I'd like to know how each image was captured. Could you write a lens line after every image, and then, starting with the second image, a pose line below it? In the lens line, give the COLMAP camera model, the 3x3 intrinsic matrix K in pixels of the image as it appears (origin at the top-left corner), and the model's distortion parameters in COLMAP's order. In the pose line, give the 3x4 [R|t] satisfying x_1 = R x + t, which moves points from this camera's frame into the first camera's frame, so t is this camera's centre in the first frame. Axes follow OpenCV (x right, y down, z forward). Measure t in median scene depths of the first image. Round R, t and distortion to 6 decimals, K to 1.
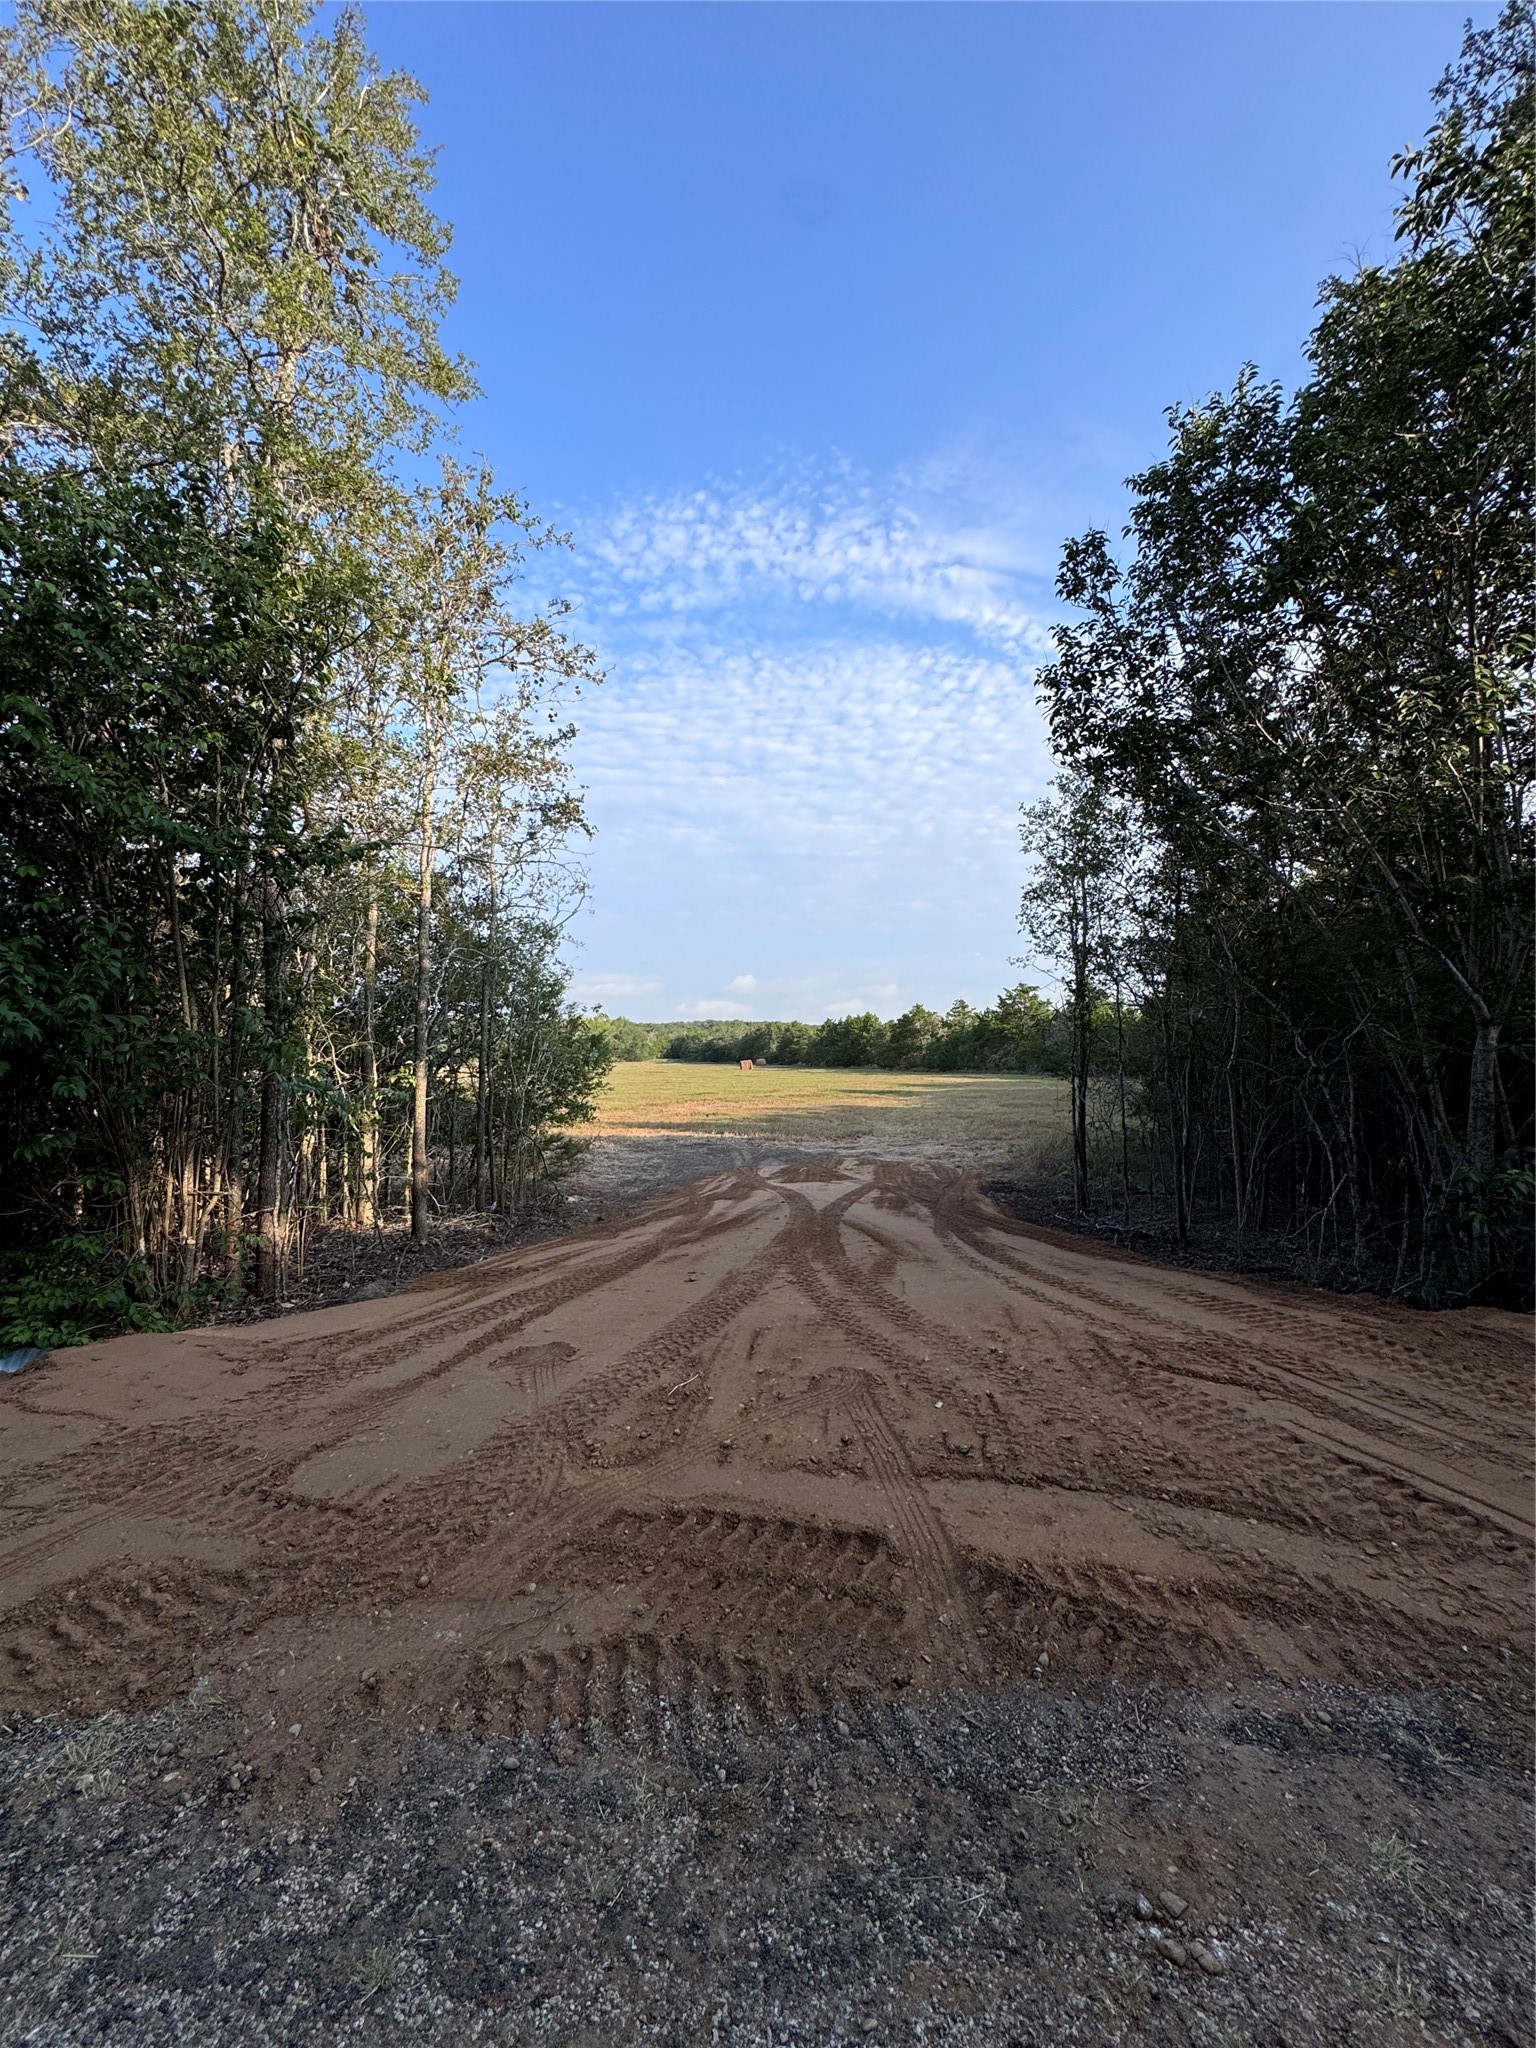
lens RADIAL K [[821.0, 0, 770.2], [0, 821.0, 1017.0], [0, 0, 1]] dist [-0.000057, -0.000466]
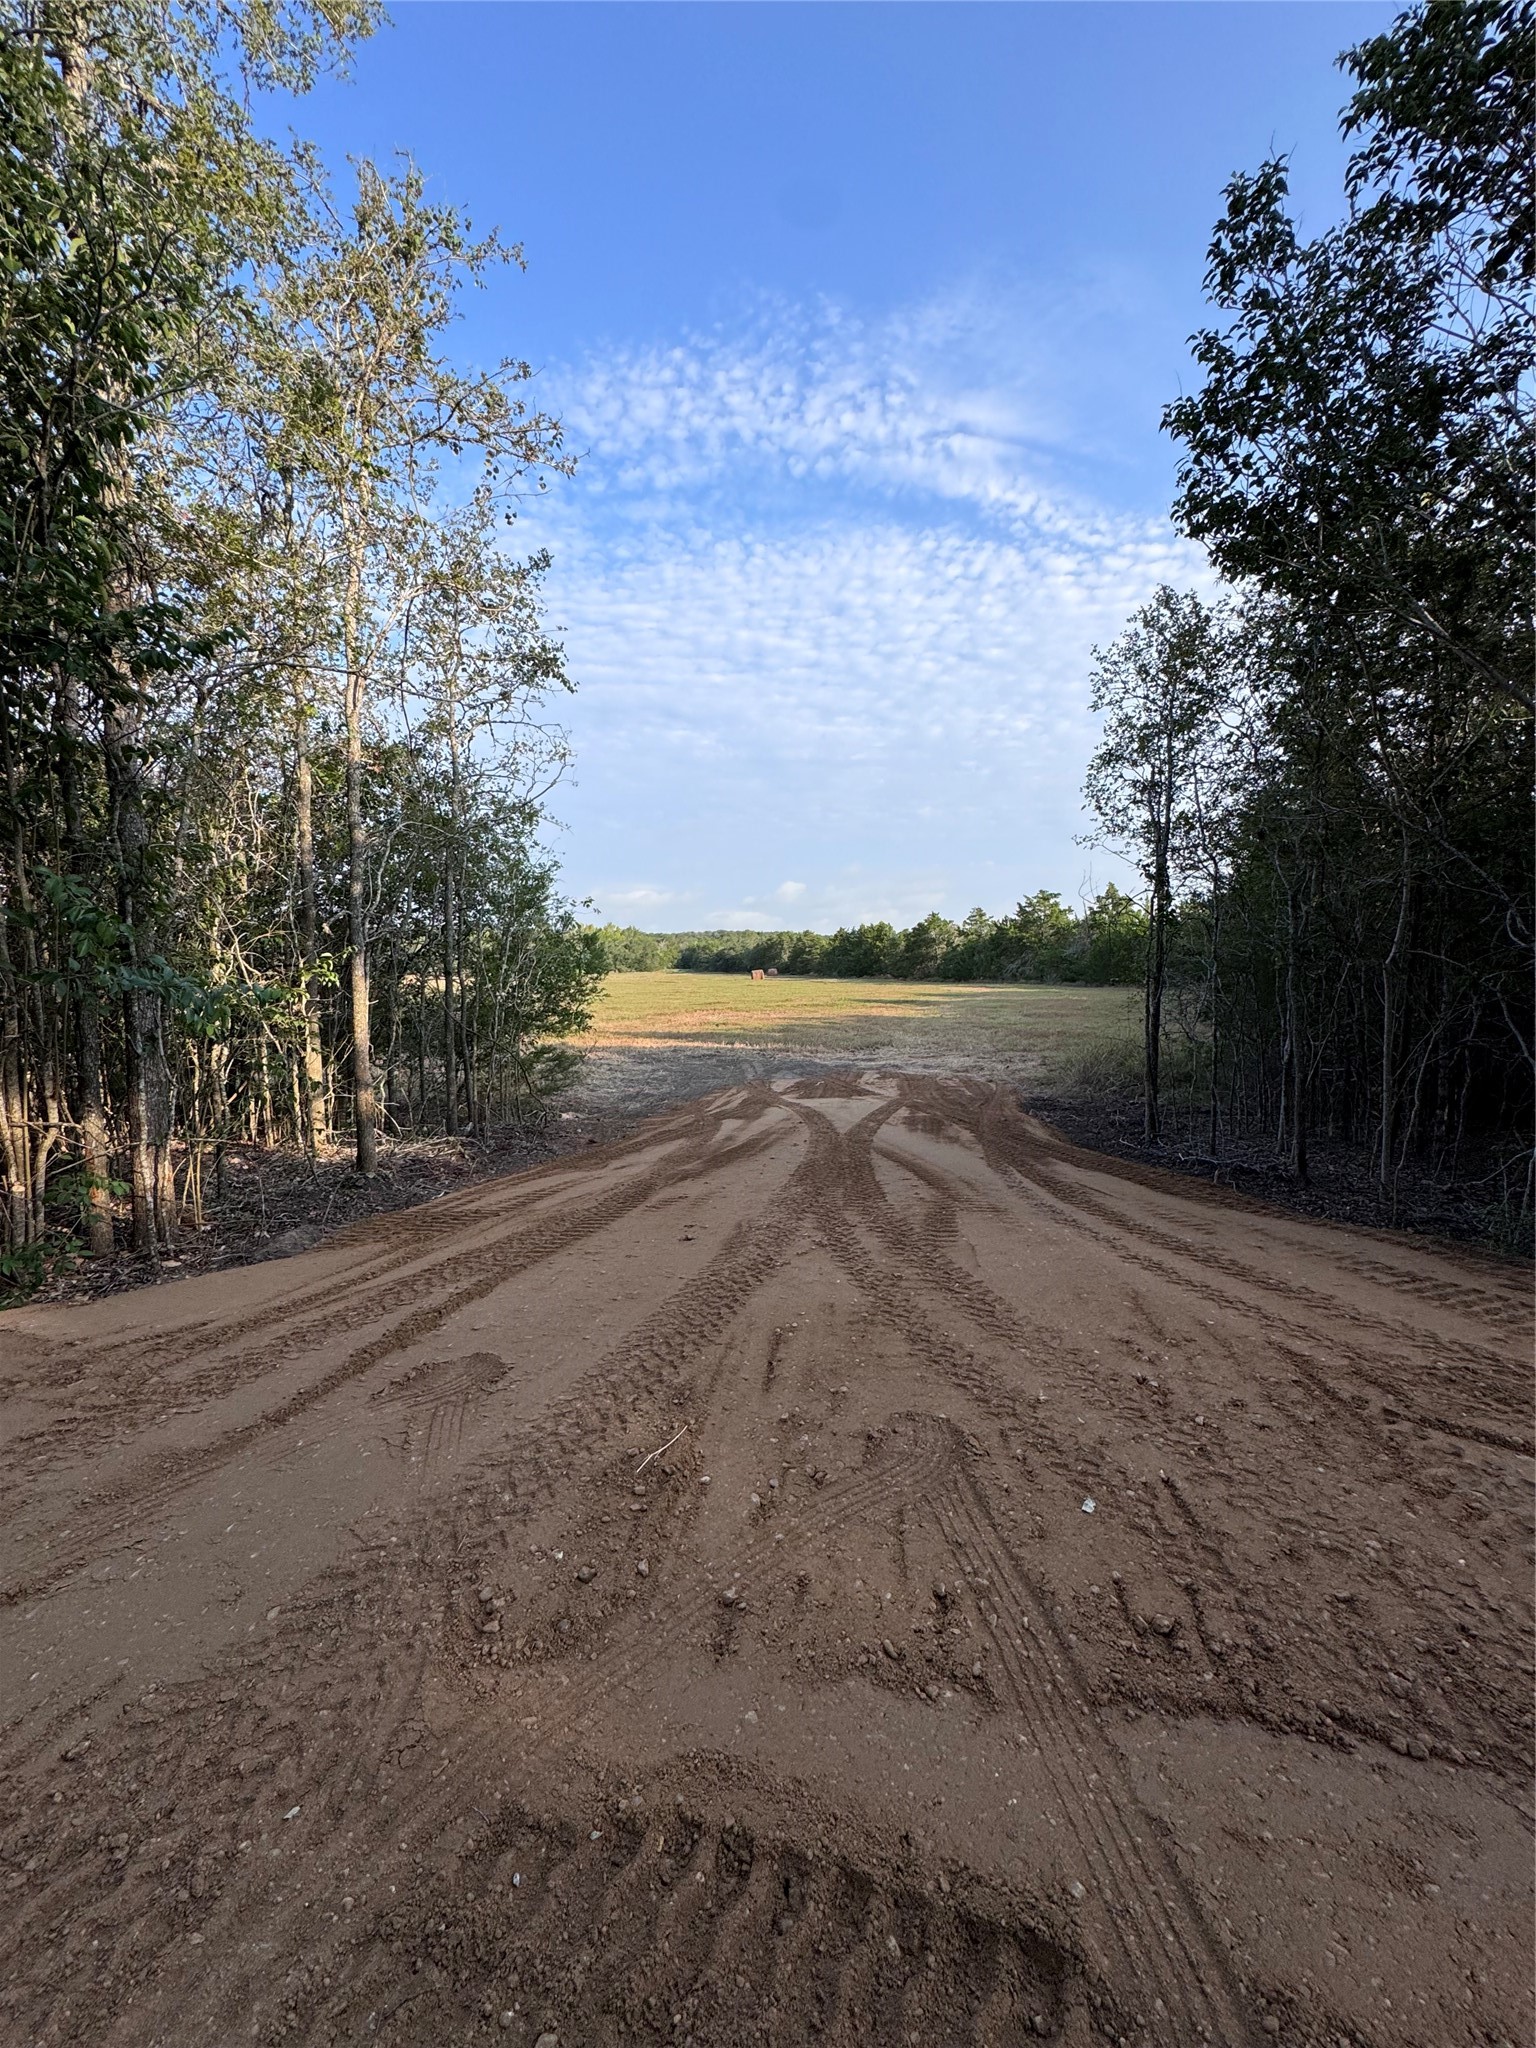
lens RADIAL K [[821.0, 0, 770.5], [0, 821.0, 1018.4], [0, 0, 1]] dist [-0.000057, -0.000466]
pose [[0.999912, 0.001334, -0.013199, -0.006312], [0.000128, 0.993921, 0.110095, 0.021846], [0.013265, -0.110087, 0.993833, 0.168702]]
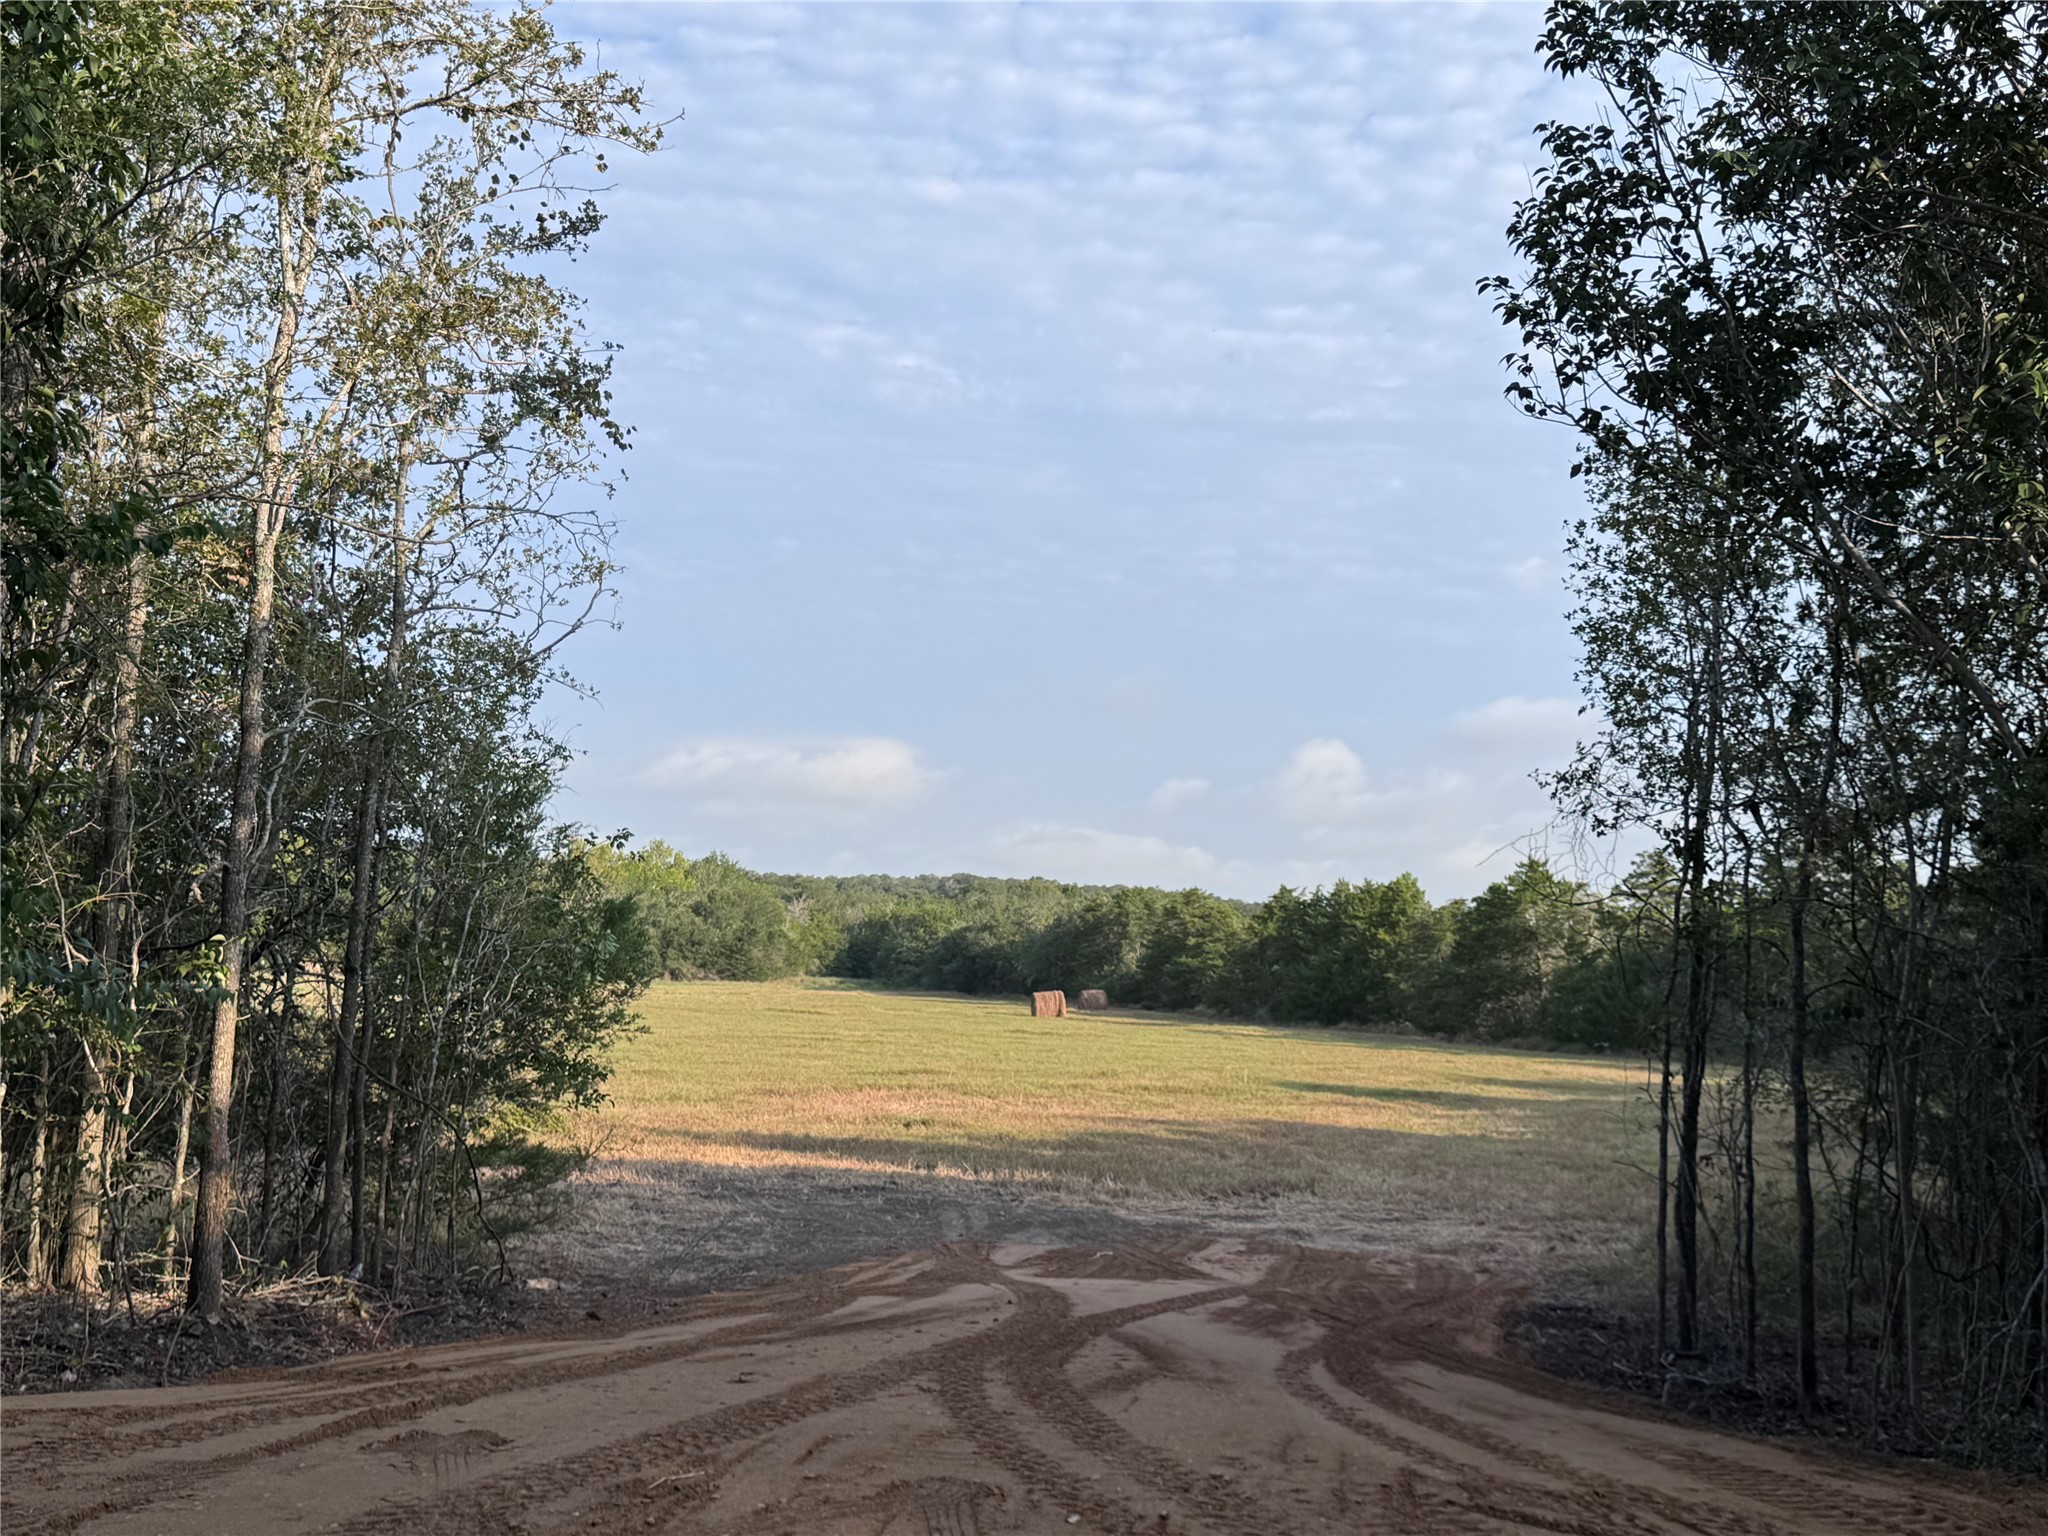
lens RADIAL K [[2320.5, 0, 1013.5], [0, 2320.5, 781.5], [0, 0, 1]] dist [0.105167, 0.000000]
pose [[0.997470, 0.045134, -0.054930, 0.087824], [-0.047207, 0.998198, -0.037035, -0.007546], [0.053160, 0.039534, 0.997803, -0.303766]]
